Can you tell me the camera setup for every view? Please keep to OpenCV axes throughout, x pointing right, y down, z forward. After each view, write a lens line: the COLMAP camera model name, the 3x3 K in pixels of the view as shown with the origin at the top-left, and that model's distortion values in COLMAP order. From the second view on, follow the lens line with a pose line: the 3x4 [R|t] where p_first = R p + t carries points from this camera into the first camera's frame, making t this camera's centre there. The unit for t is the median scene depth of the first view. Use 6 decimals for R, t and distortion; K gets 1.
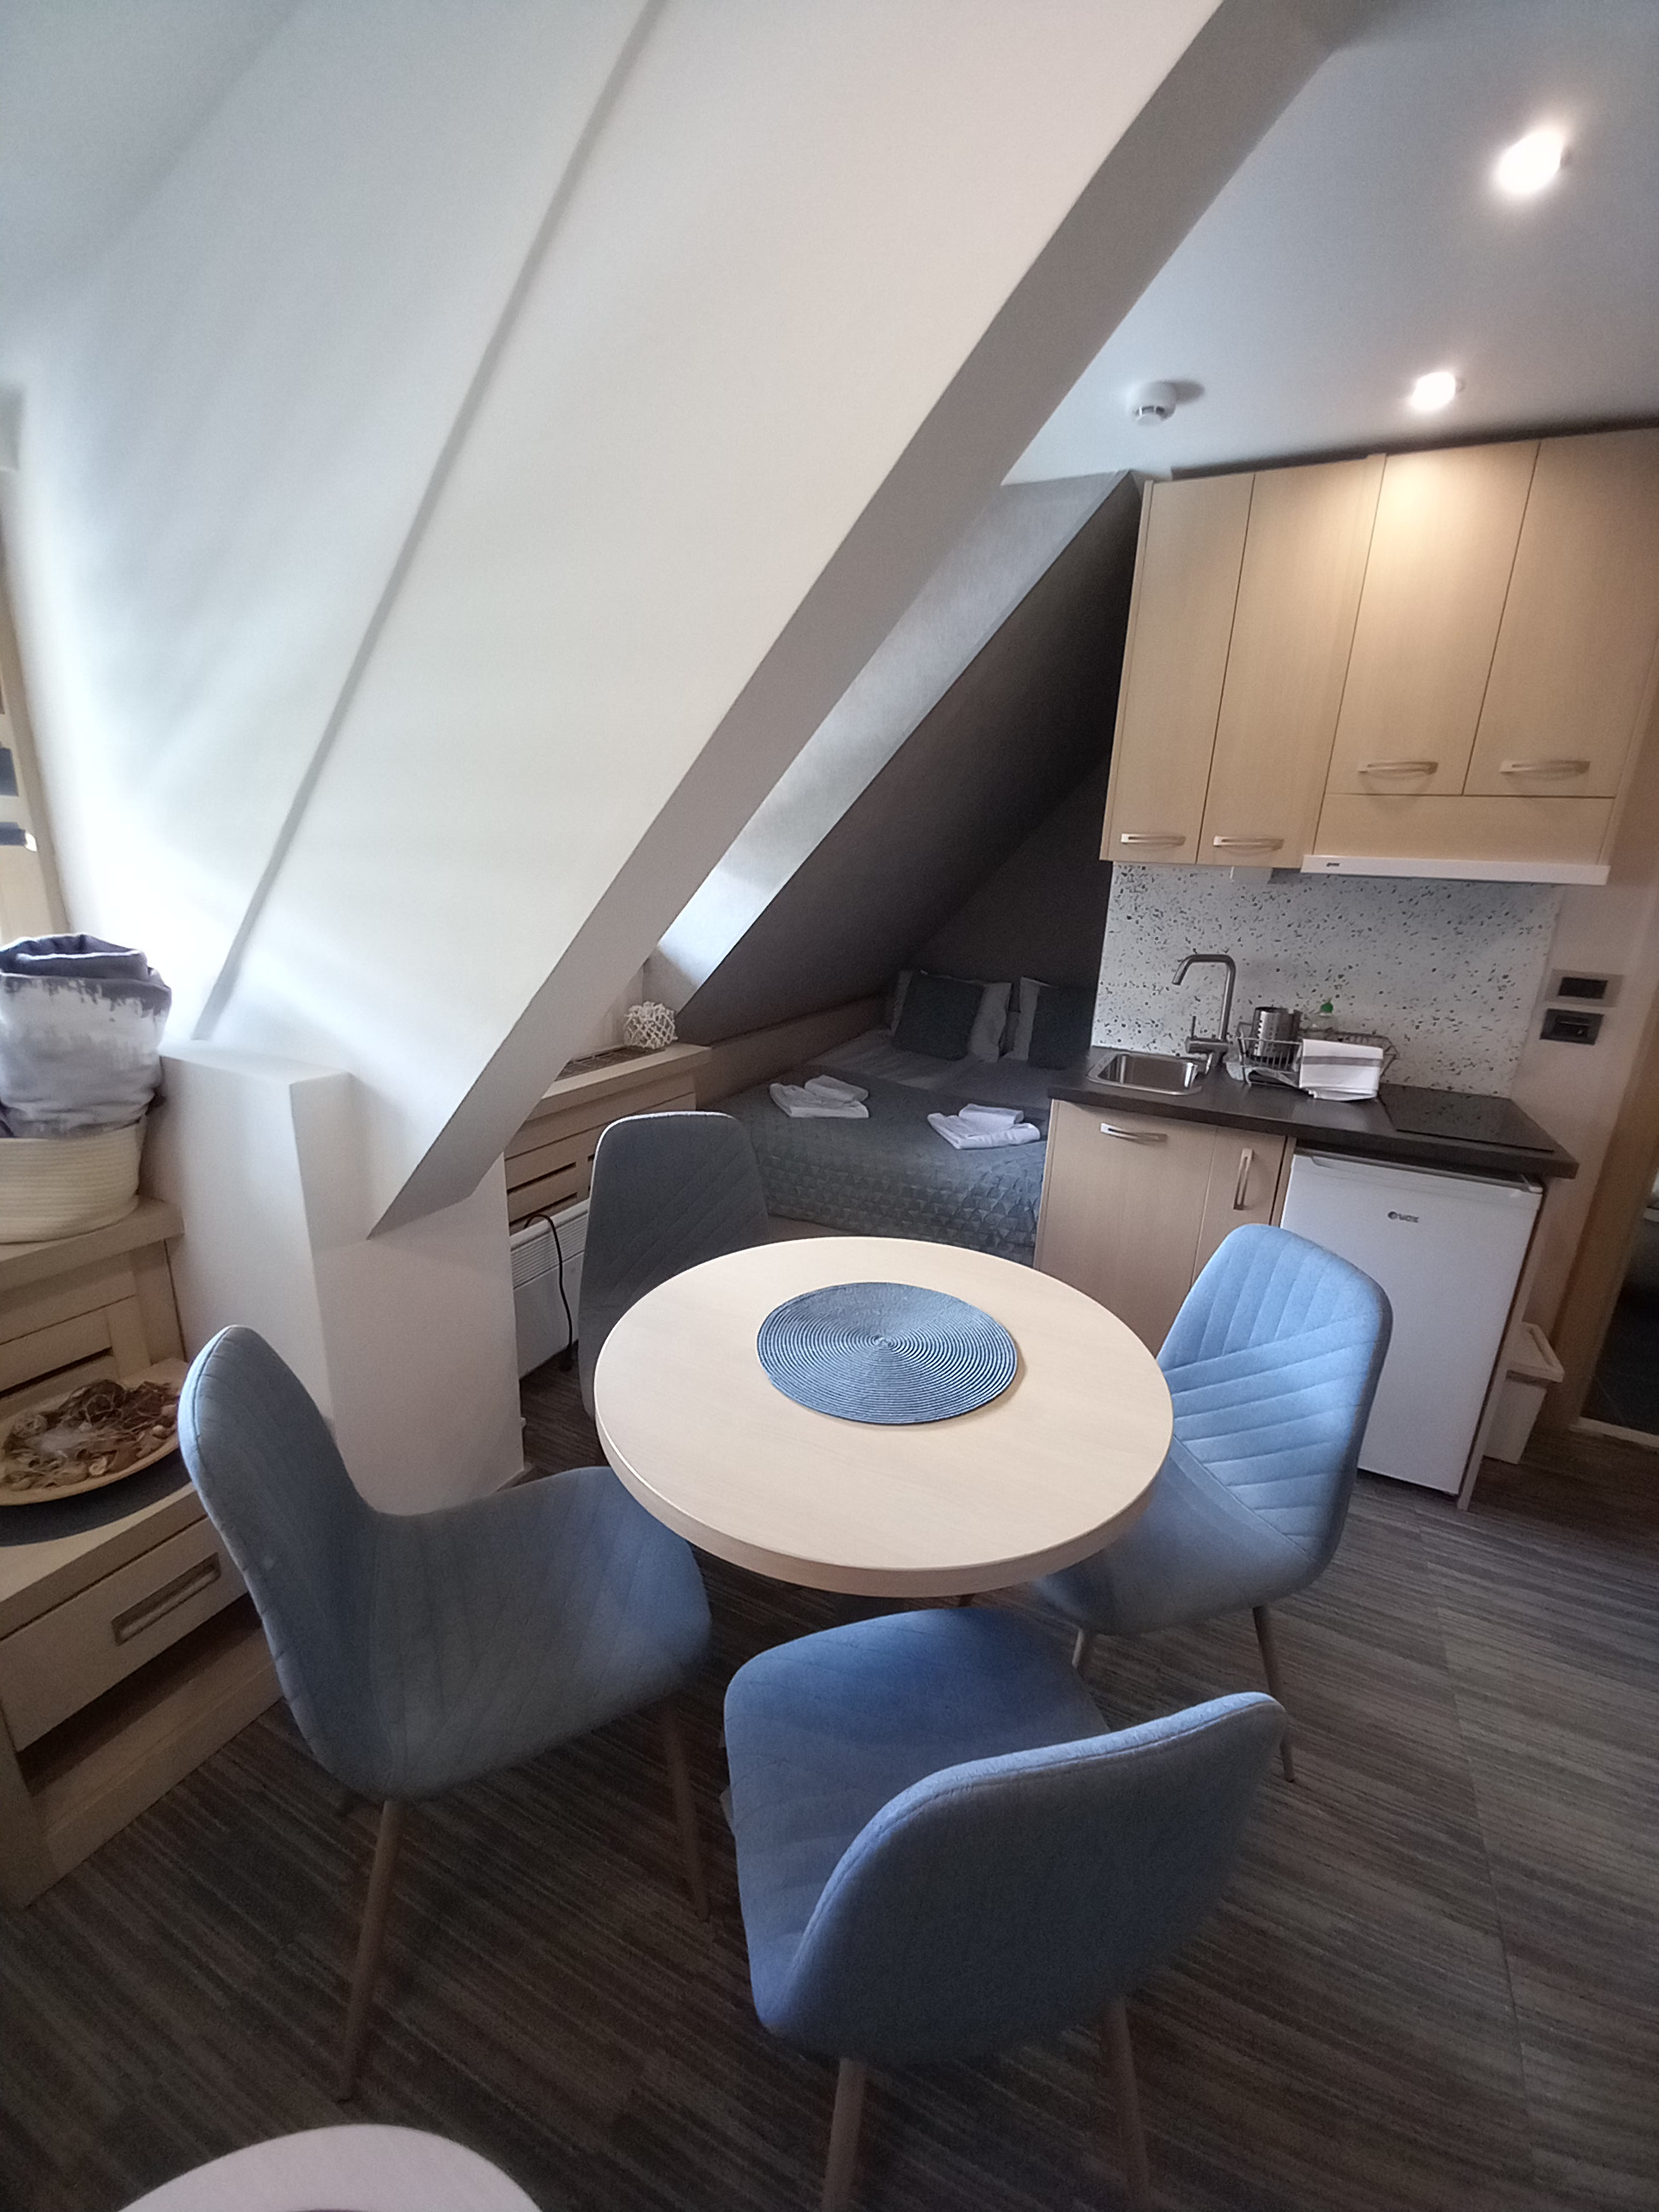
lens RADIAL K [[862.8, 0, 865.2], [0, 862.8, 1112.9], [0, 0, 1]] dist [0.022399, -0.016556]
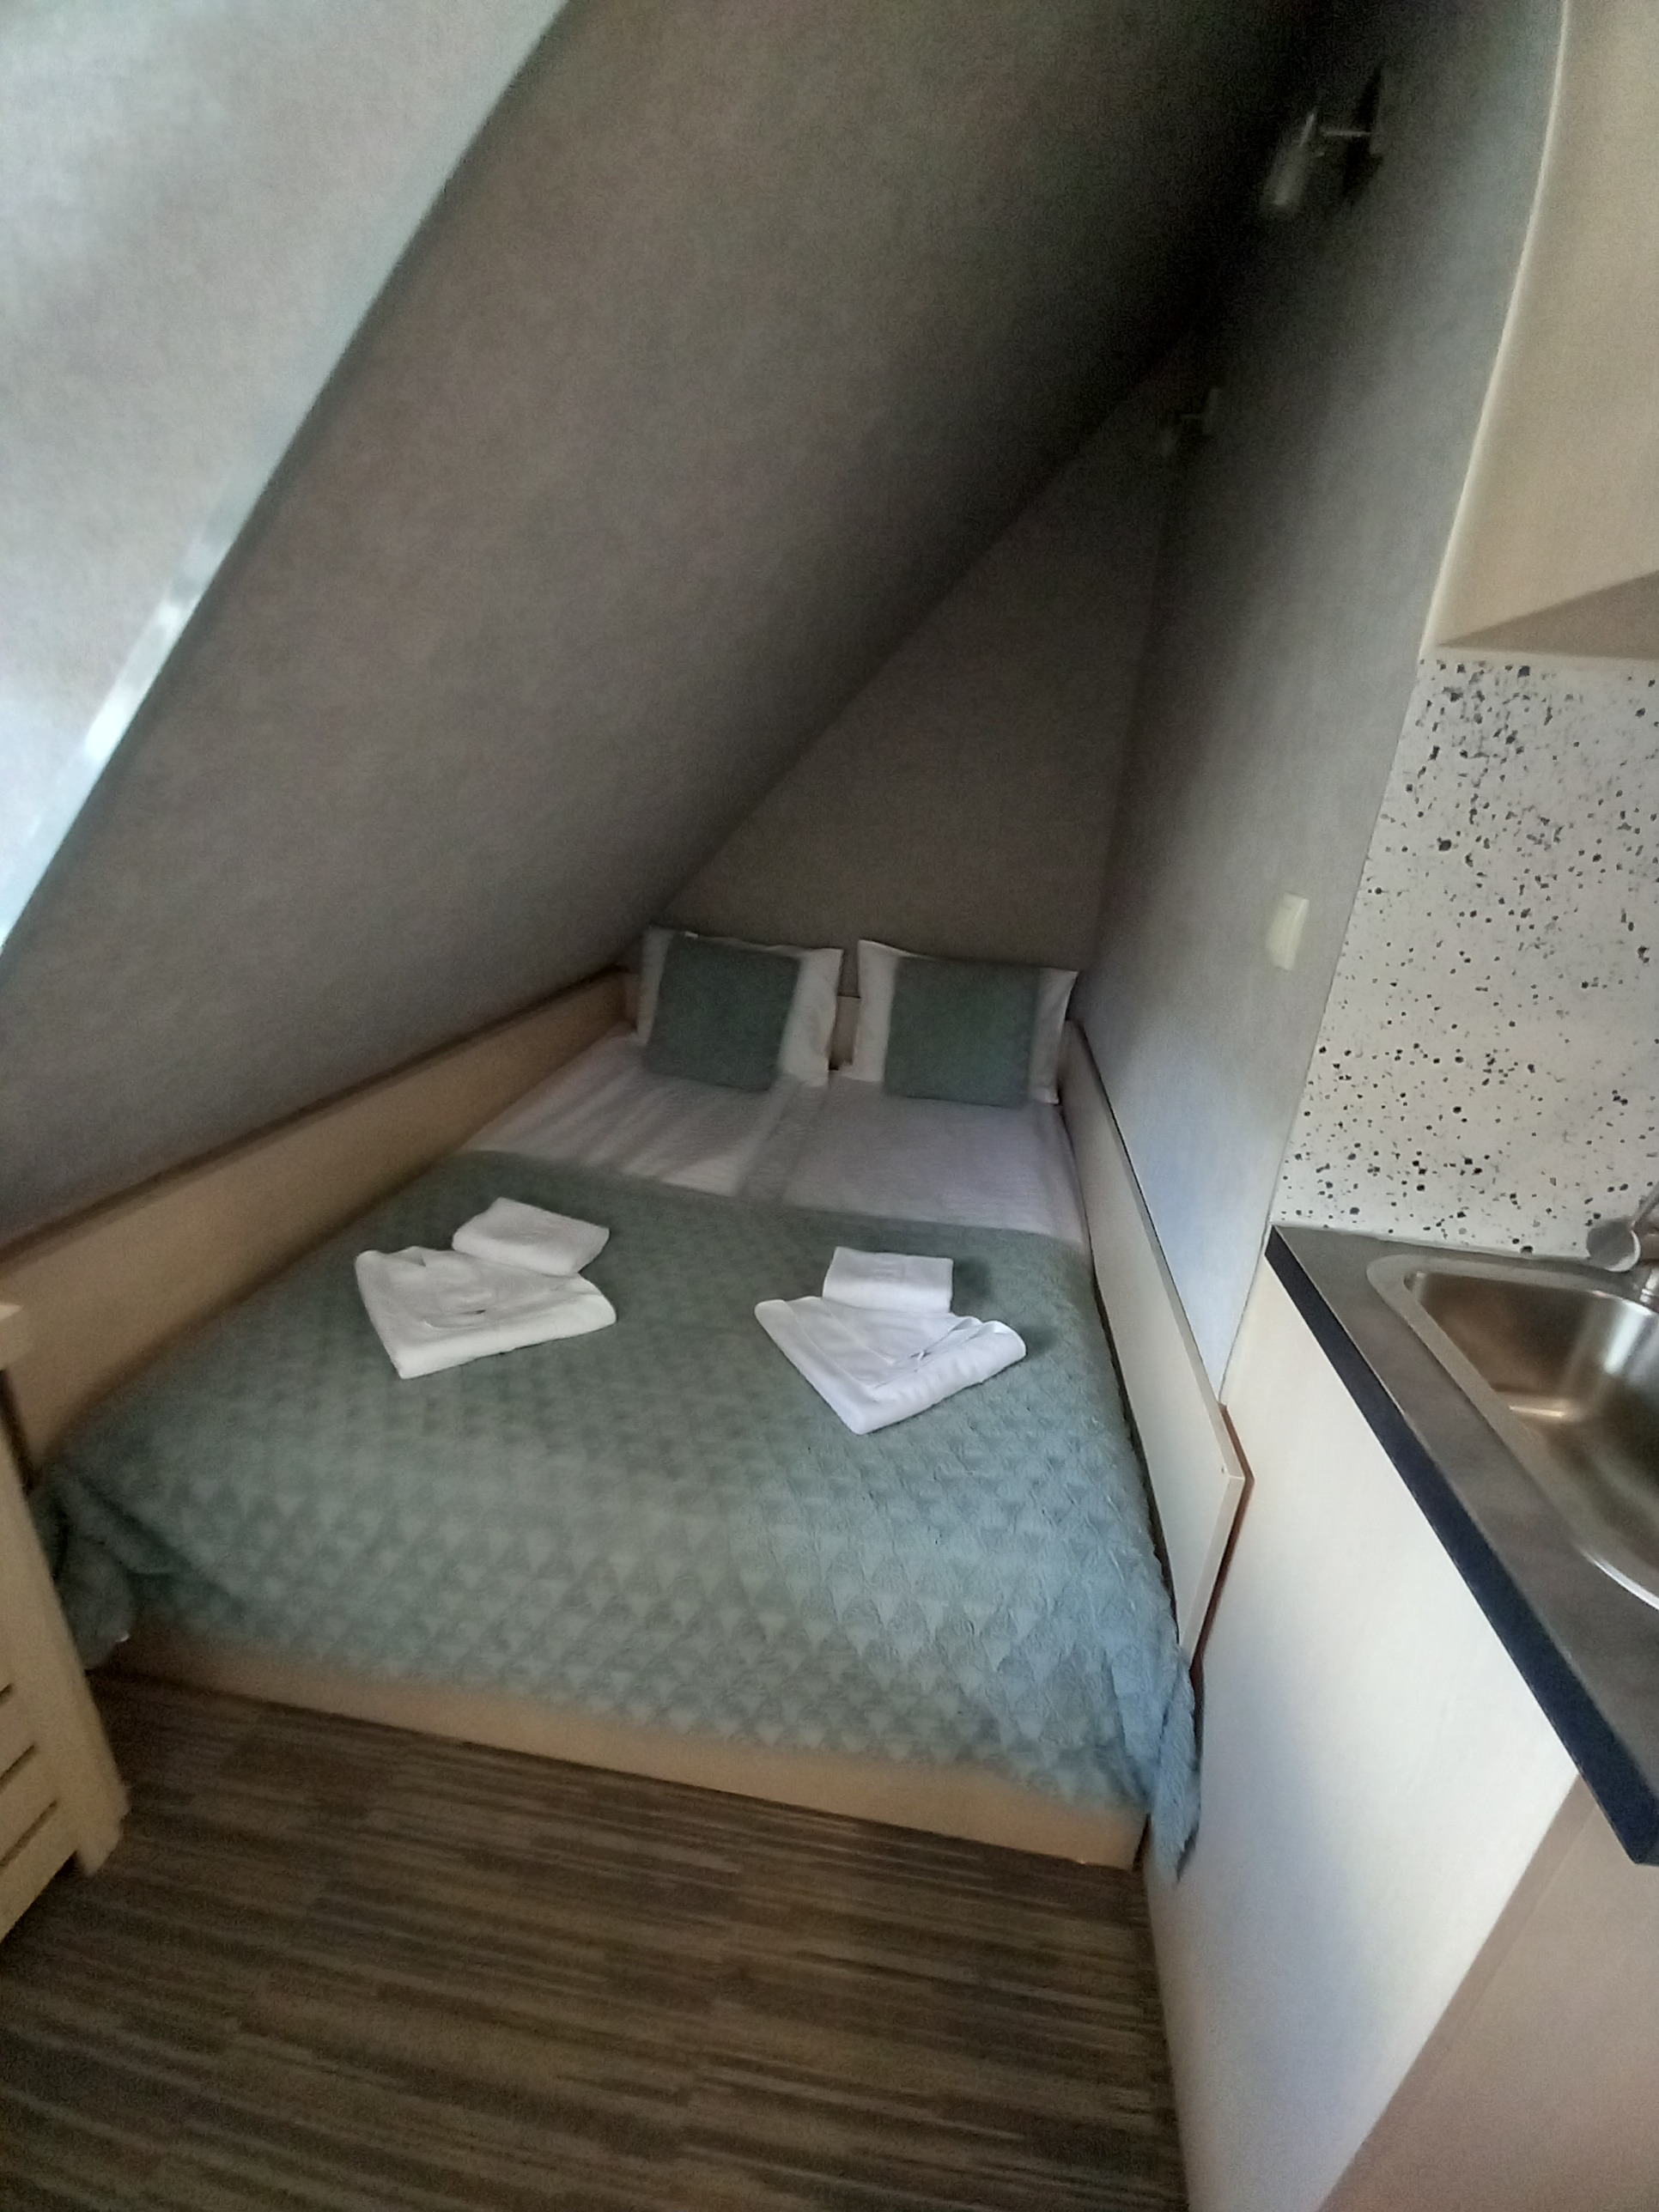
lens RADIAL K [[877.5, 0, 868.8], [0, 877.5, 1108.1], [0, 0, 1]] dist [0.017625, -0.012507]
pose [[0.955740, -0.089461, 0.280282, 0.011404], [0.066015, 0.993566, 0.092025, -0.123803], [-0.286711, -0.069449, 0.955497, 0.532442]]
